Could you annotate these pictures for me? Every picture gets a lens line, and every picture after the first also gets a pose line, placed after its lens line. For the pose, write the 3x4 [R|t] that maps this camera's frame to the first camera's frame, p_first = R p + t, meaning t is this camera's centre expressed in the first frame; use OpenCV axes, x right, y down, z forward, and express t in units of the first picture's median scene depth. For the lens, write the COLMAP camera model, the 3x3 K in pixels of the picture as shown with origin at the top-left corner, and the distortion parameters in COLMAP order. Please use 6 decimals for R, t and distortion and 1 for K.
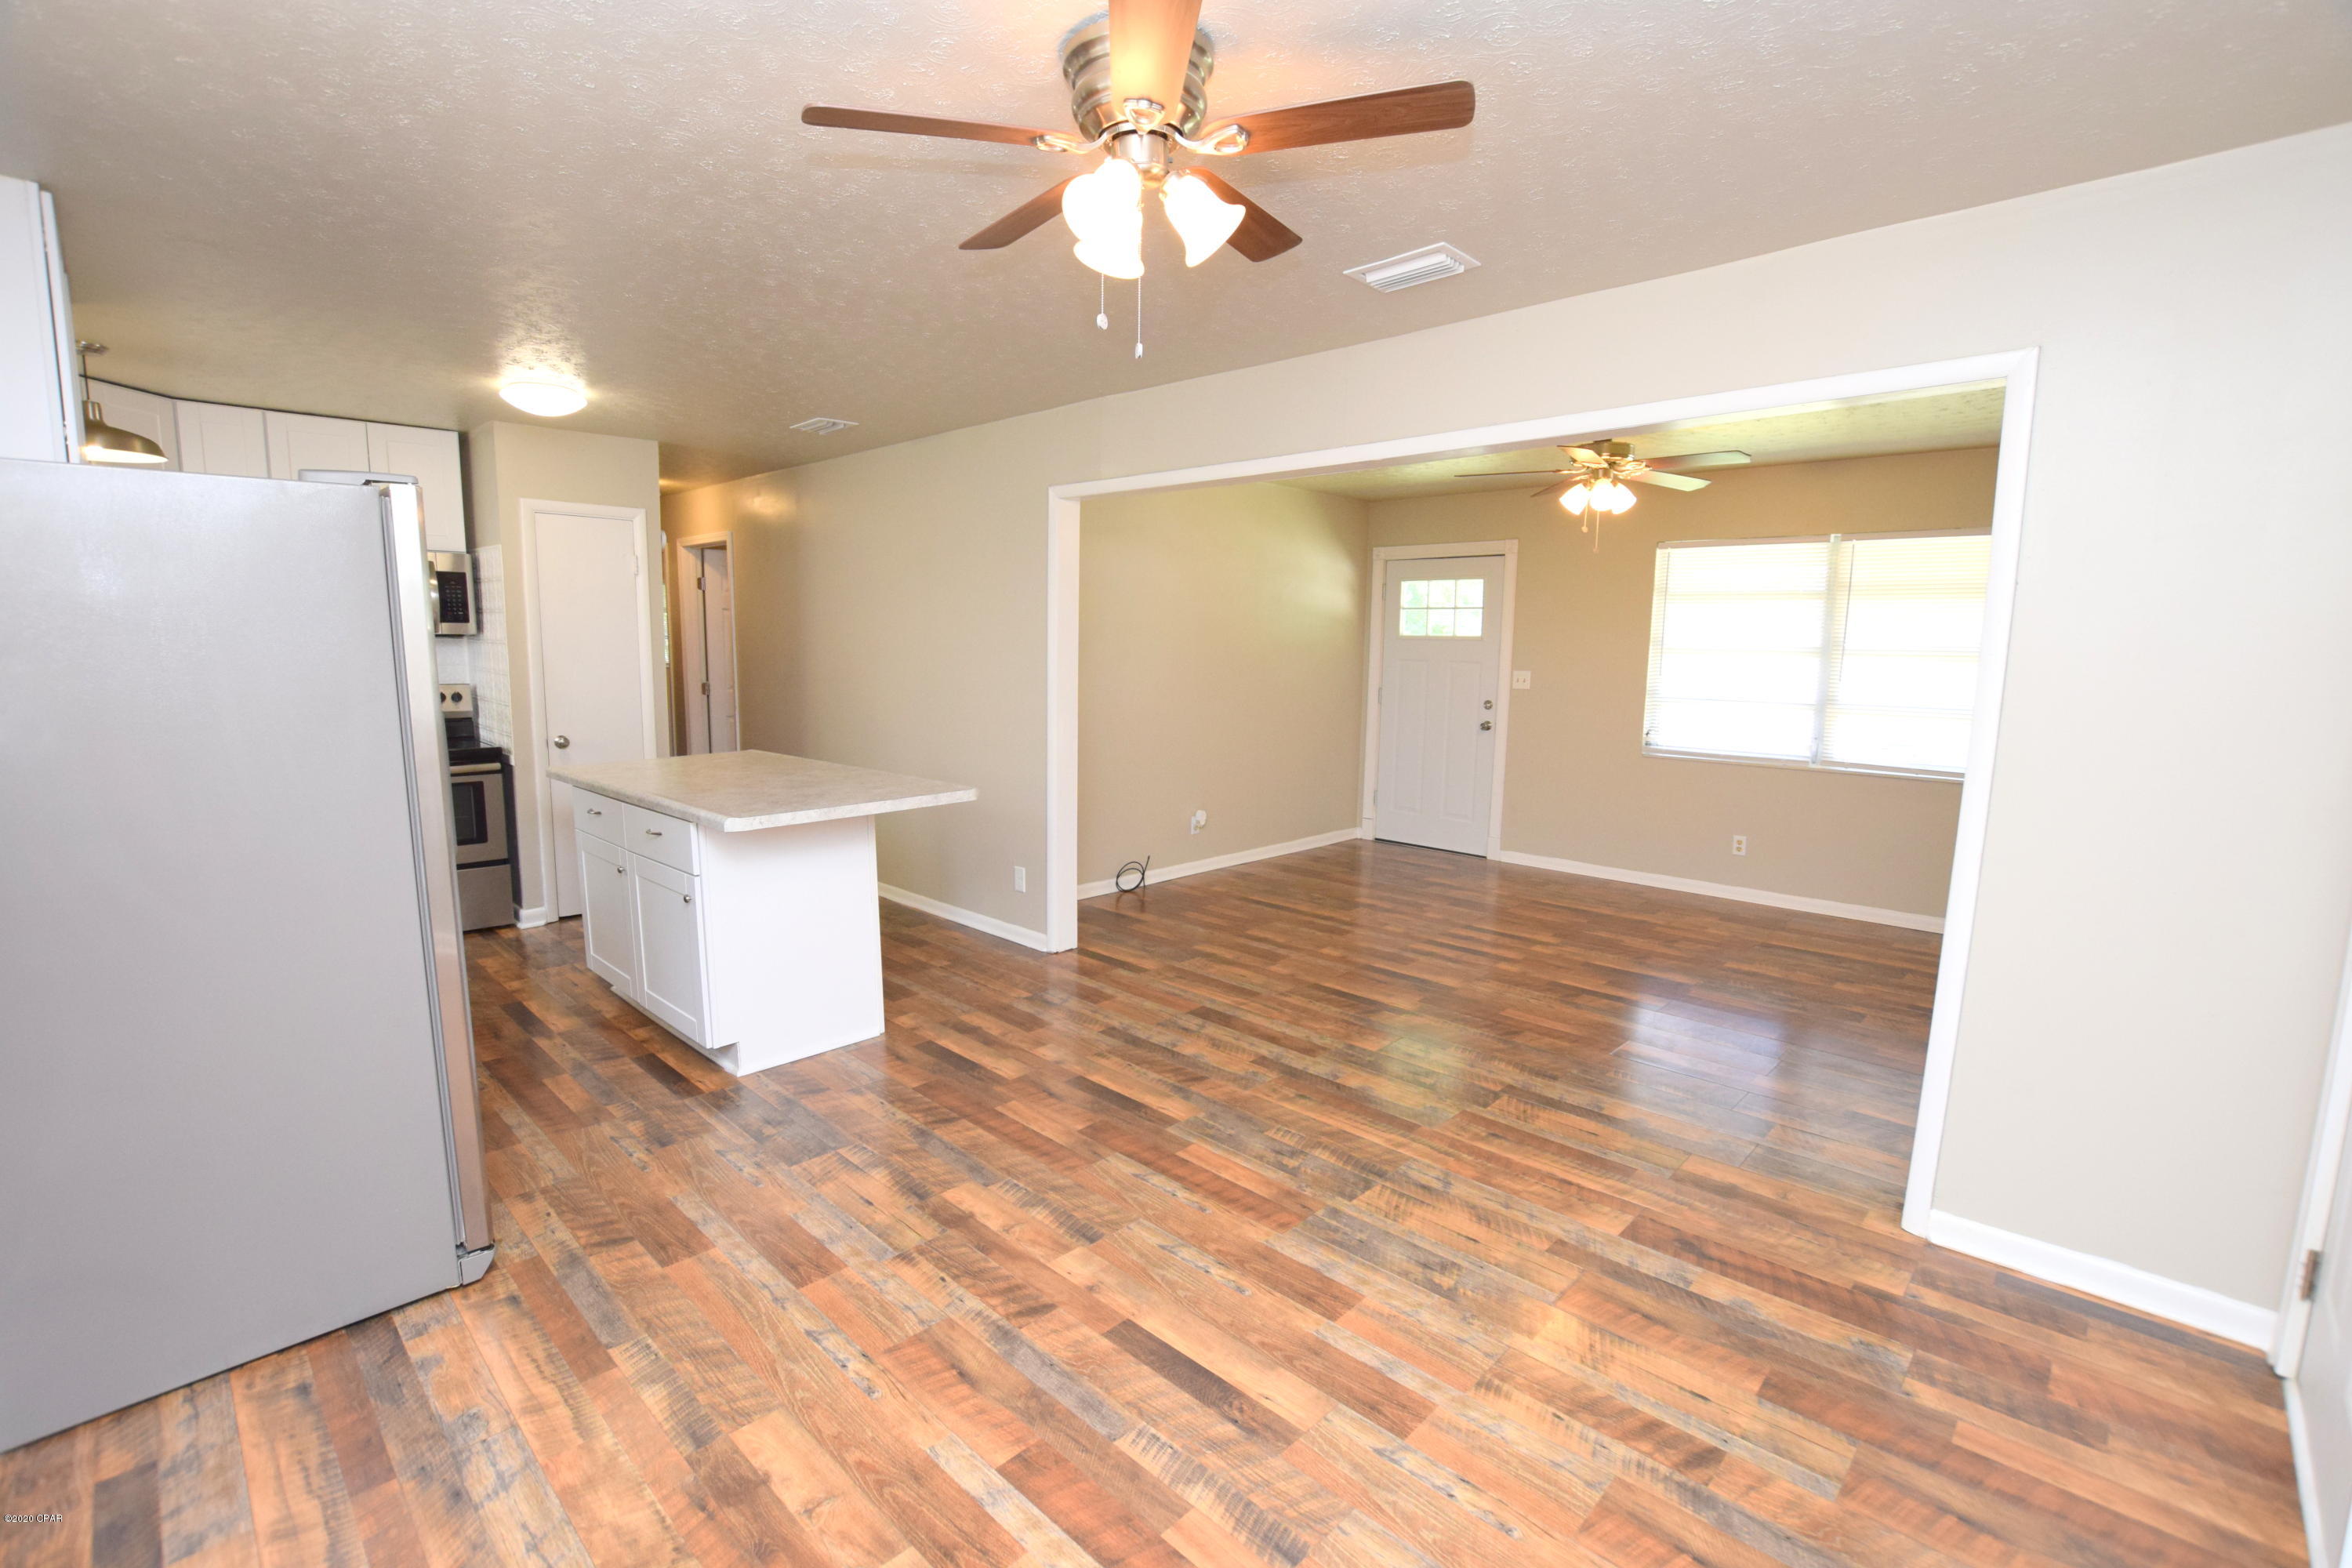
lens RADIAL K [[1049.8, 0, 1143.8], [0, 1049.8, 791.1], [0, 0, 1]] dist [-0.009758, -0.000136]
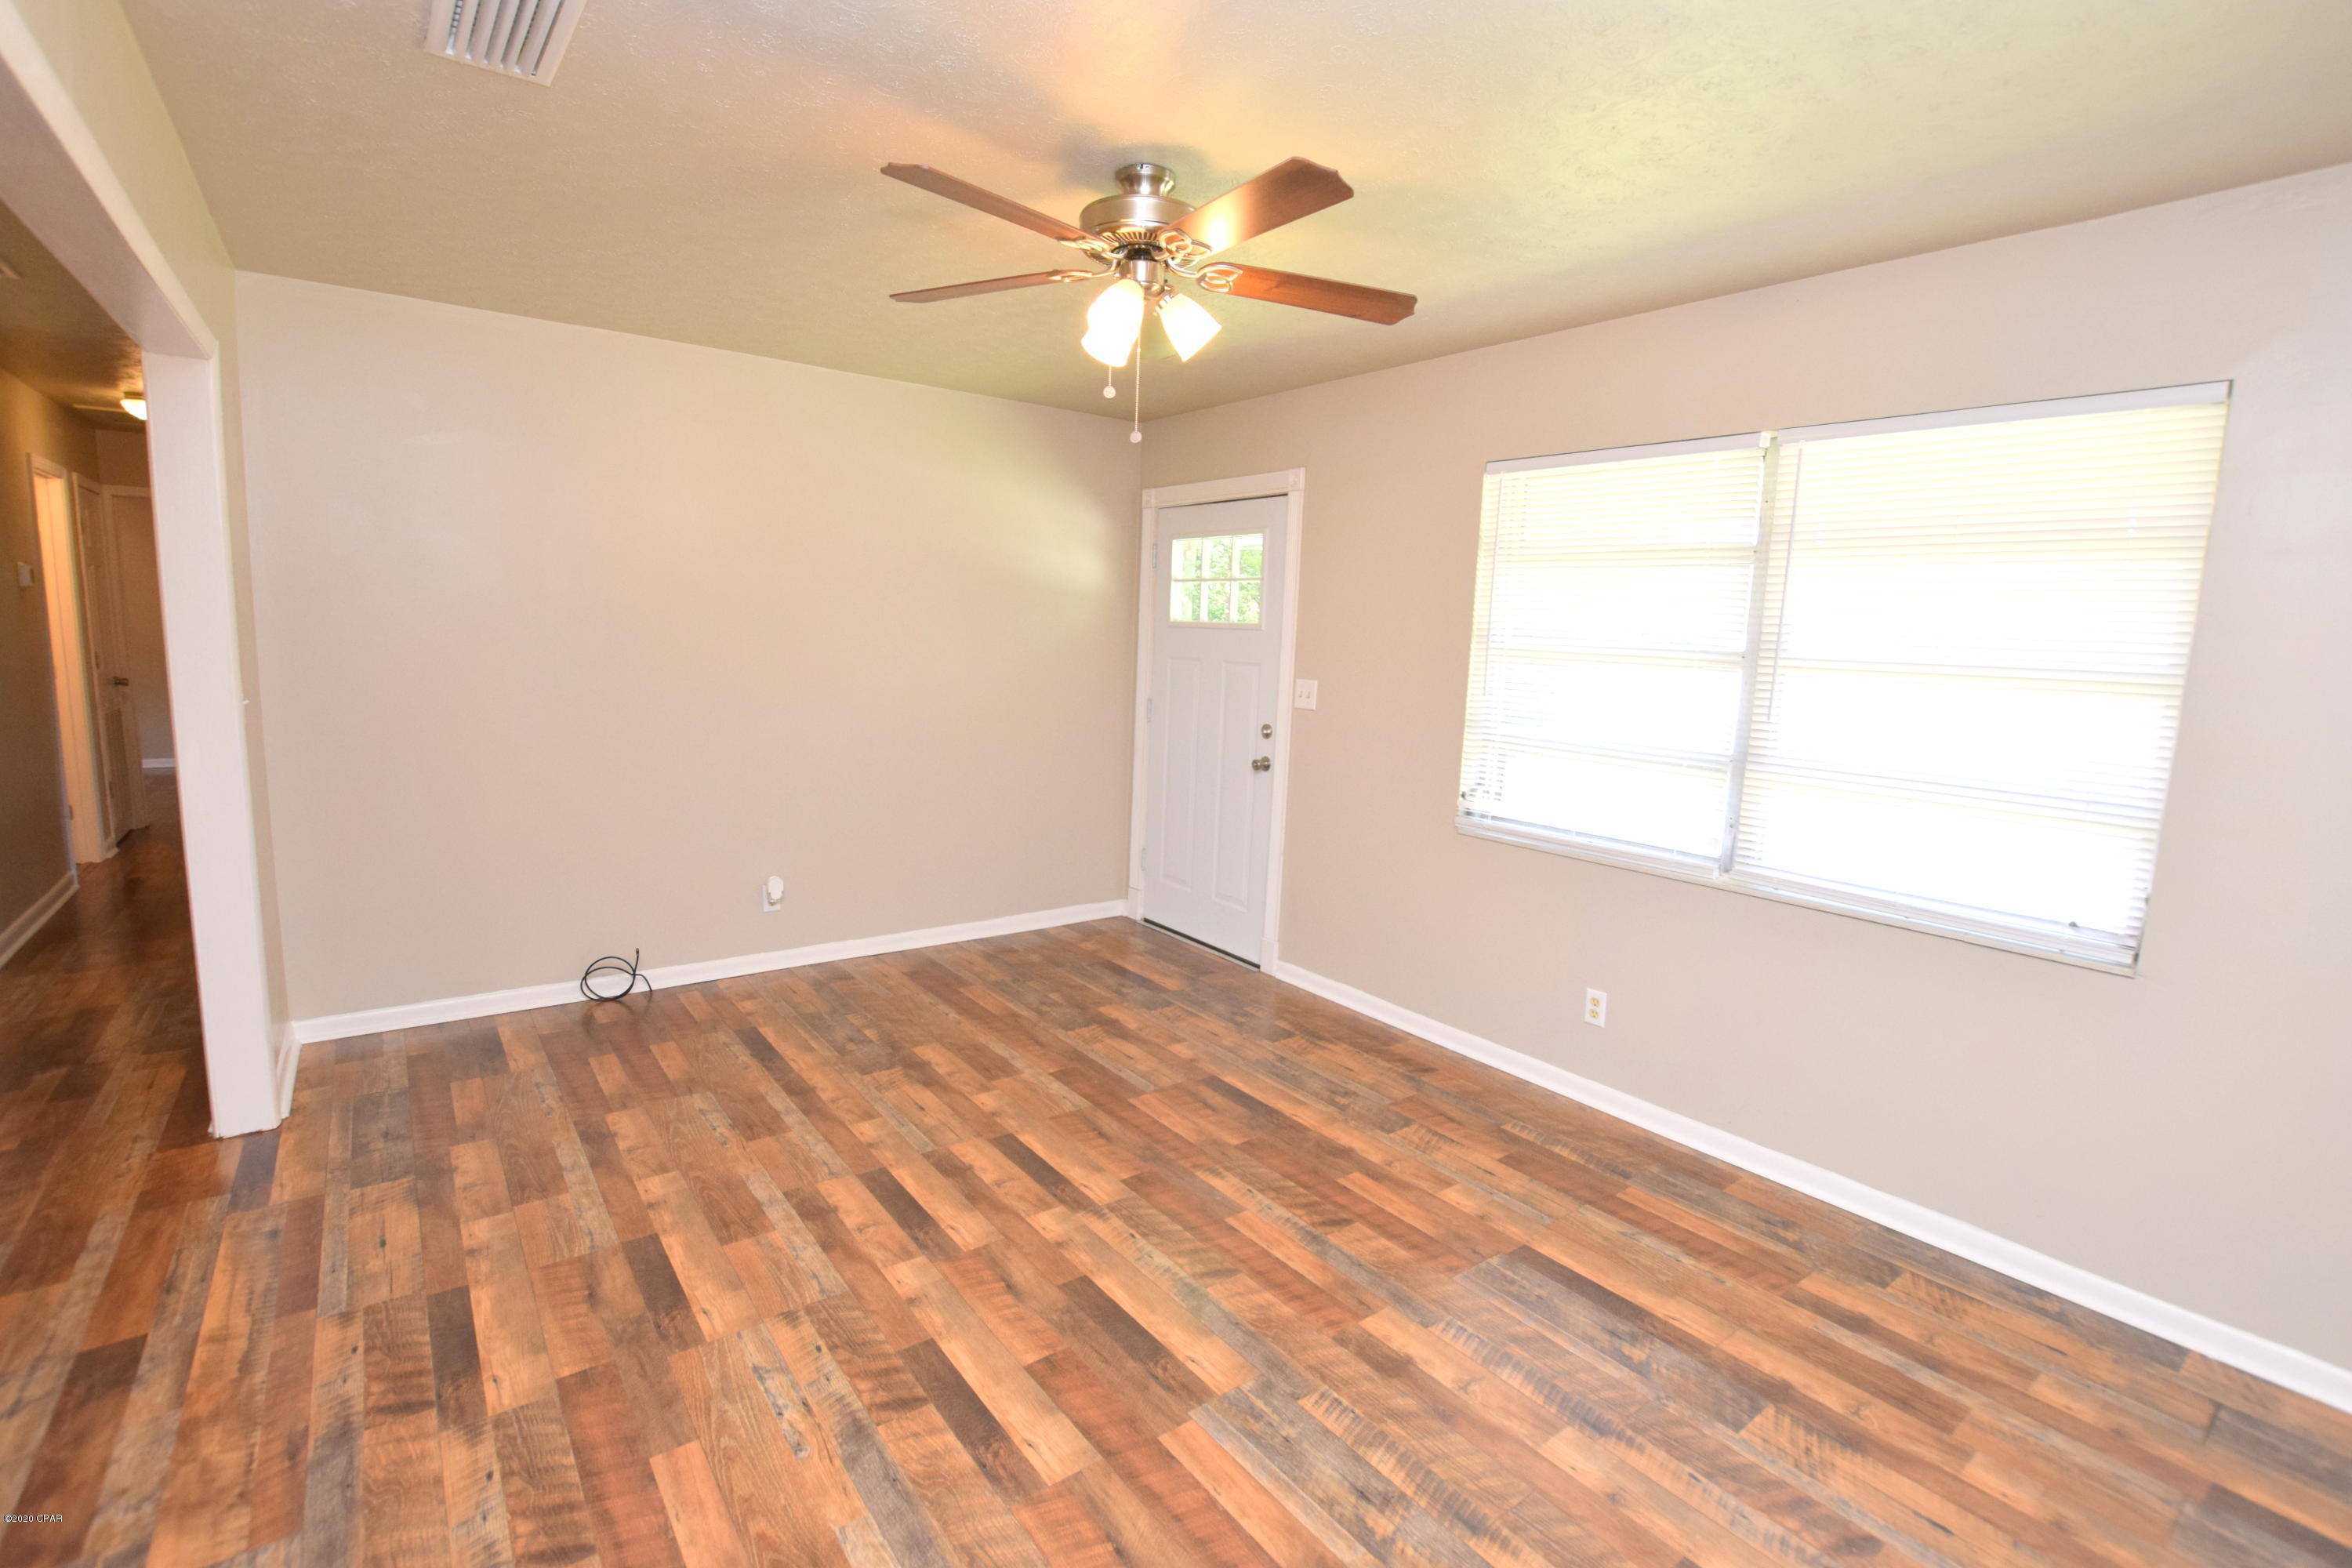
lens RADIAL K [[1049.8, 0, 1143.8], [0, 1049.8, 791.1], [0, 0, 1]] dist [-0.009758, -0.000136]
pose [[0.986901, 0.048156, -0.153971, 0.378880], [-0.047346, 0.998839, 0.008928, -0.051470], [0.154223, -0.001521, 0.988035, 0.382079]]
